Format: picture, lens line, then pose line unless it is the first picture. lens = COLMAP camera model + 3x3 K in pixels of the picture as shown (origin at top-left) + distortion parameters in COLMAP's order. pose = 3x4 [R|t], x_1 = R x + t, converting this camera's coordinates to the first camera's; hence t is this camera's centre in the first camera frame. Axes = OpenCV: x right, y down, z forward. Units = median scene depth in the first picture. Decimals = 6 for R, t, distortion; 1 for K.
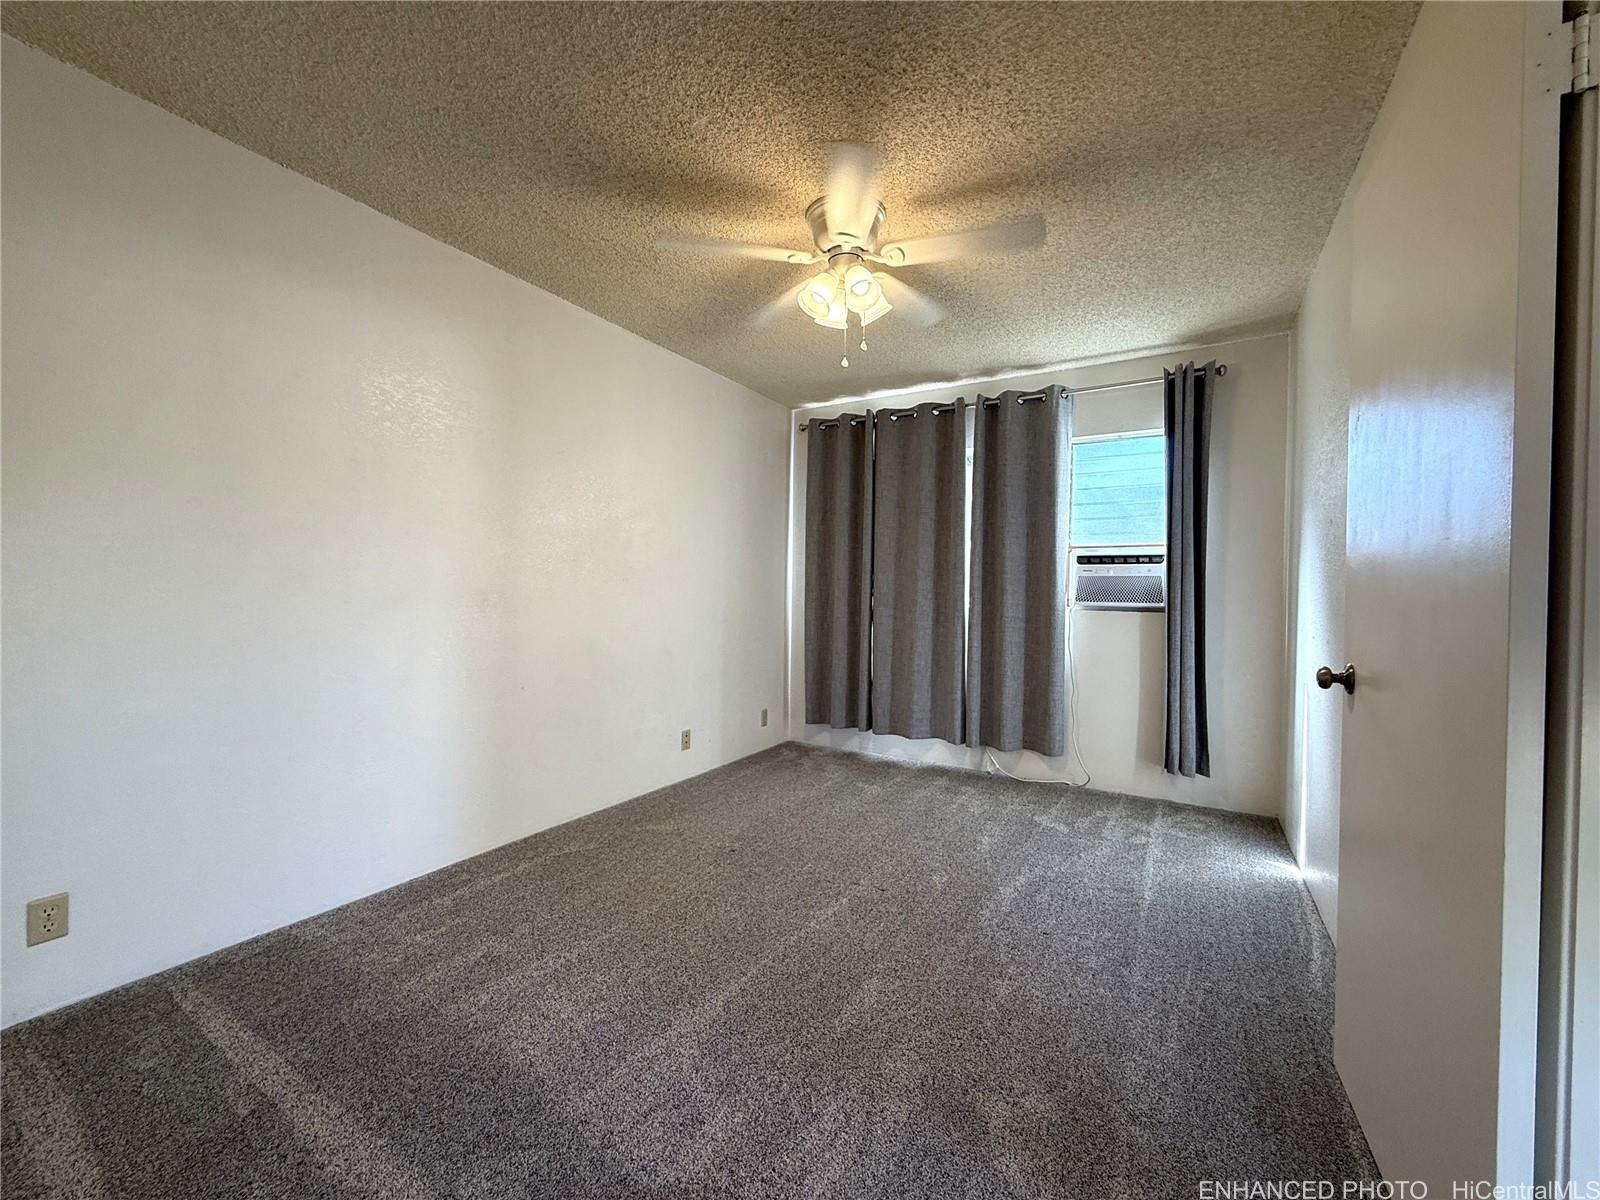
lens RADIAL K [[642.2, 0, 796.9], [0, 642.2, 597.9], [0, 0, 1]] dist [0.000308, 0.000700]
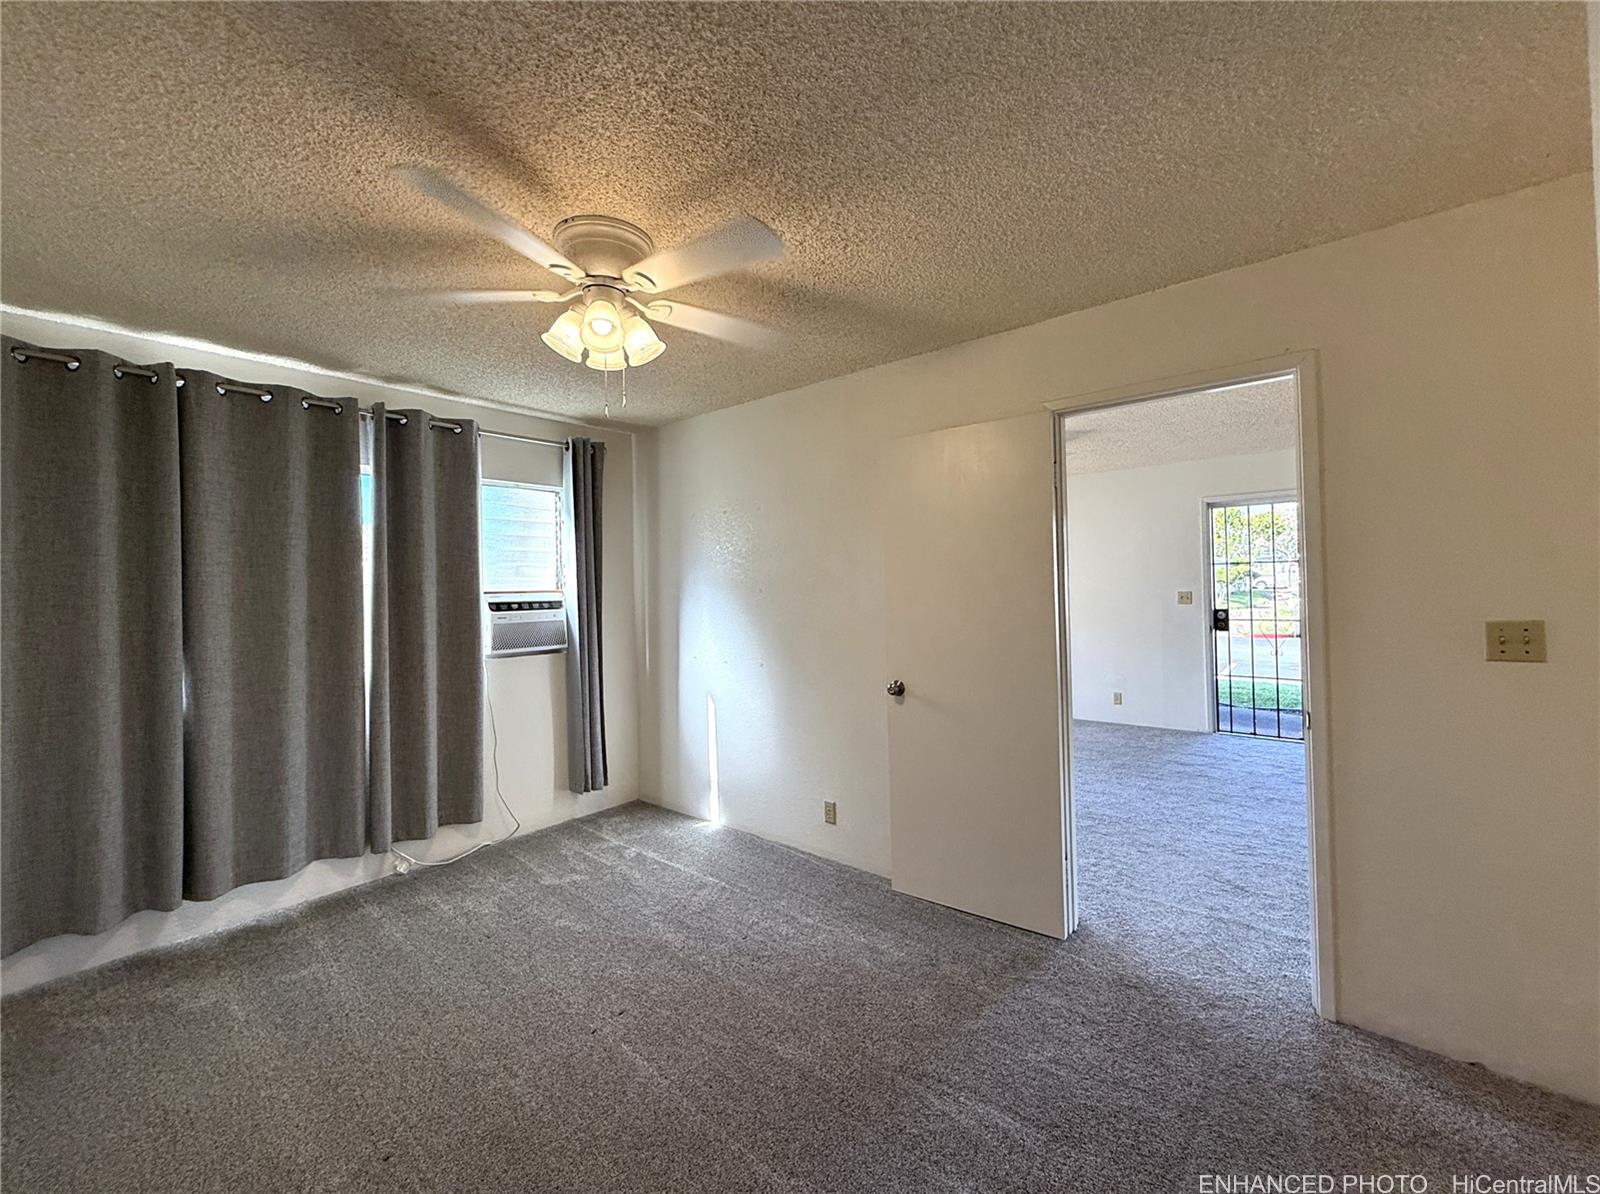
lens RADIAL K [[657.8, 0, 805.5], [0, 657.8, 583.6], [0, 0, 1]] dist [-0.000269, 0.000185]
pose [[0.147340, -0.013659, 0.988992, -0.502034], [0.029318, 0.999526, 0.009436, -0.096939], [-0.988651, 0.027605, 0.147670, 0.418813]]
